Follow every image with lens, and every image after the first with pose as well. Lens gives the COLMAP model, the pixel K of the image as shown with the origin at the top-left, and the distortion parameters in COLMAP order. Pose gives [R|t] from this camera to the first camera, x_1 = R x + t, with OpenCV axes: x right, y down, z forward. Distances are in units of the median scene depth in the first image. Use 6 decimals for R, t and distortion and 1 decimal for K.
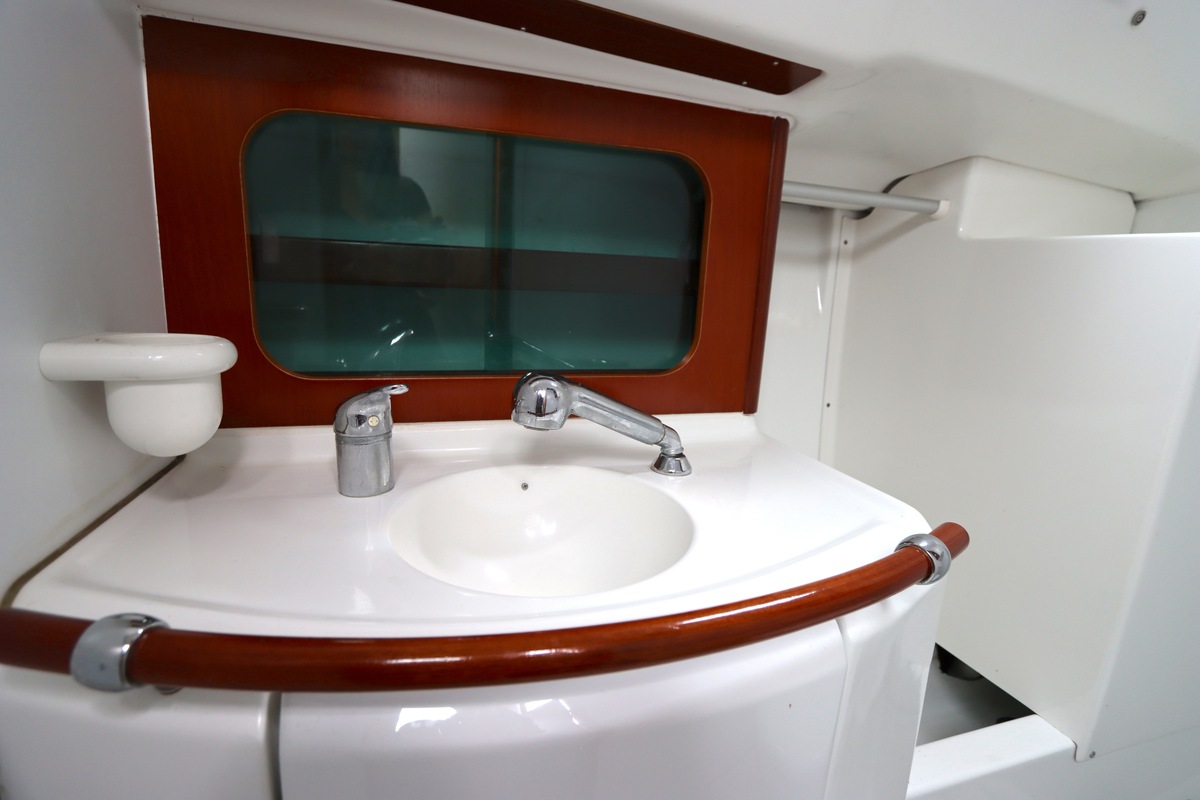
lens RADIAL K [[572.8, 0, 597.6], [0, 572.8, 402.7], [0, 0, 1]] dist [-0.022255, 0.002364]
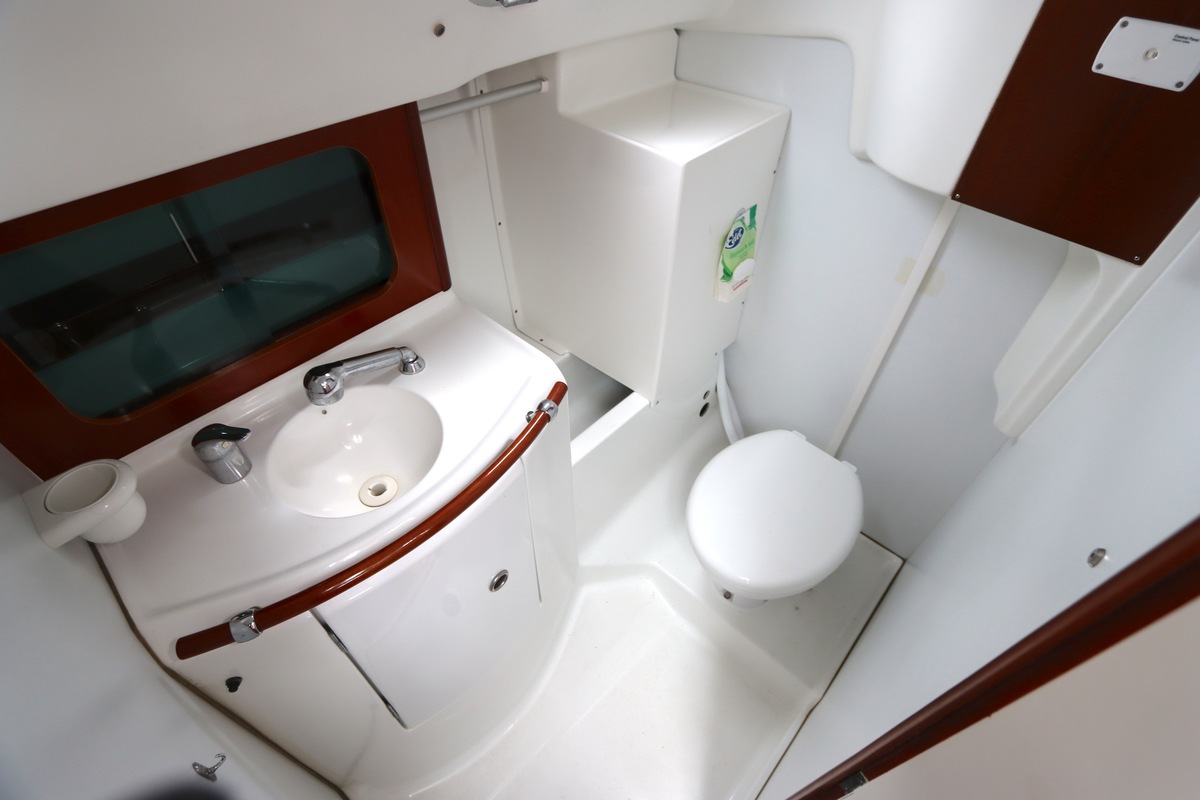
lens RADIAL K [[572.8, 0, 596.4], [0, 572.8, 393.4], [0, 0, 1]] dist [-0.022255, 0.002364]
pose [[0.870195, -0.375118, 0.319449, 0.031824], [0.135392, 0.805447, 0.576995, -0.540809], [-0.473740, -0.458847, 0.751684, -0.381546]]
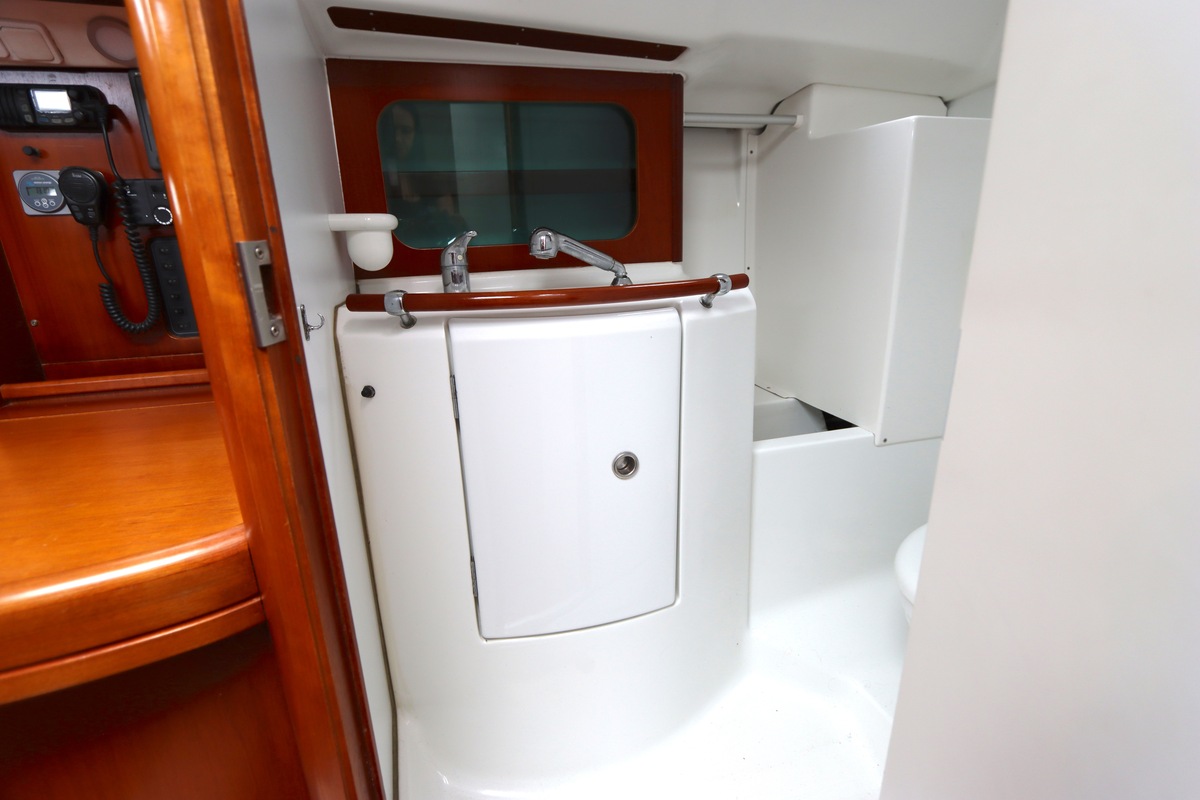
lens RADIAL K [[572.8, 0, 596.9], [0, 572.8, 404.9], [0, 0, 1]] dist [-0.022255, 0.002364]
pose [[0.995686, -0.069829, -0.061107, 0.110294], [0.074087, 0.994761, 0.070435, 0.286869], [0.055868, -0.074659, 0.995643, -0.648081]]
